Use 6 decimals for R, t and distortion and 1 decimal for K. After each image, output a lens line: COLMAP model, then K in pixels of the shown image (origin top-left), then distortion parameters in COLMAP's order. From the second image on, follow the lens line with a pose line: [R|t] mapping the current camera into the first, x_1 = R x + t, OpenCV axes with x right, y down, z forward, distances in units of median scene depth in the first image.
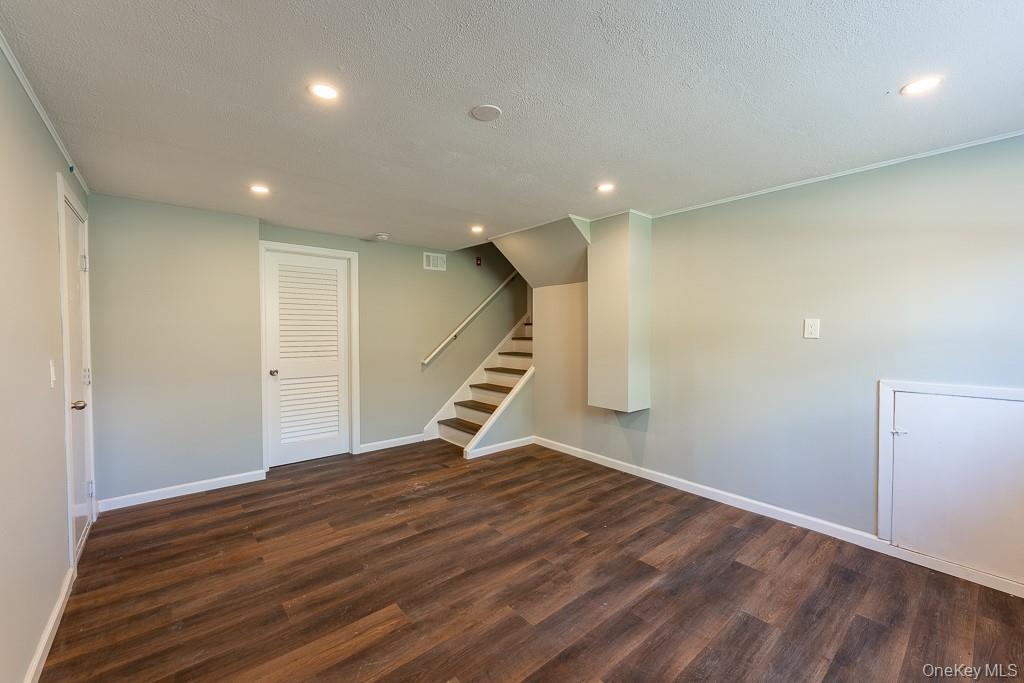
lens RADIAL K [[419.4, 0, 512.0], [0, 419.4, 341.5], [0, 0, 1]] dist [0.000337, 0.000026]
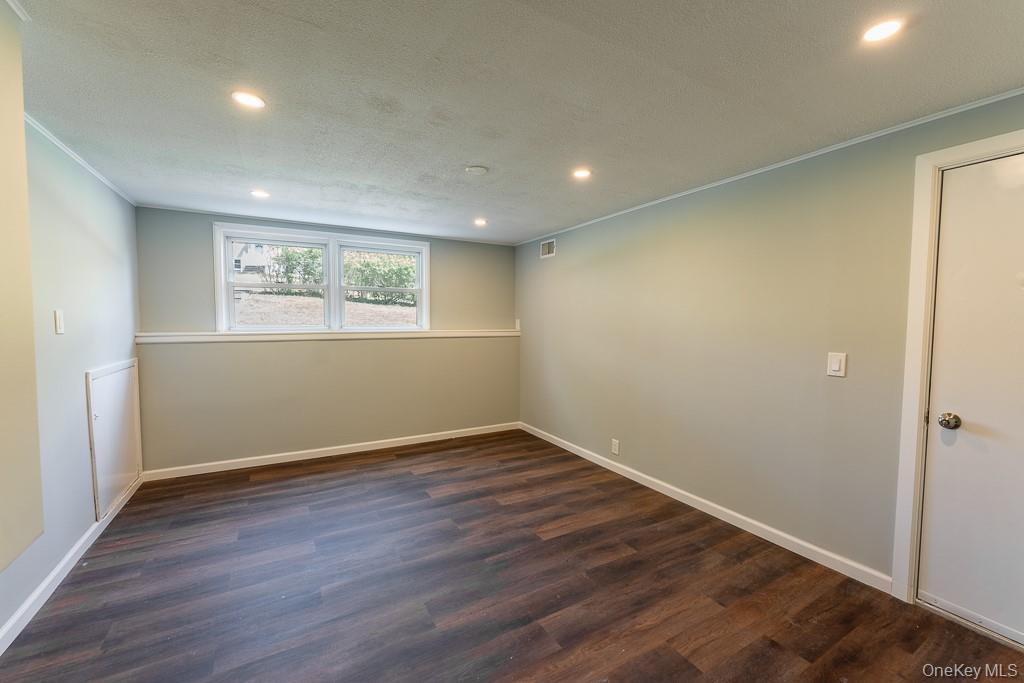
lens RADIAL K [[412.0, 0, 513.2], [0, 412.0, 340.9], [0, 0, 1]] dist [0.002235, -0.000459]
pose [[-0.985106, -0.013224, 0.171440, -0.363006], [0.000069, 0.997008, 0.077297, -0.070236], [-0.171950, 0.076158, -0.982157, 2.033139]]
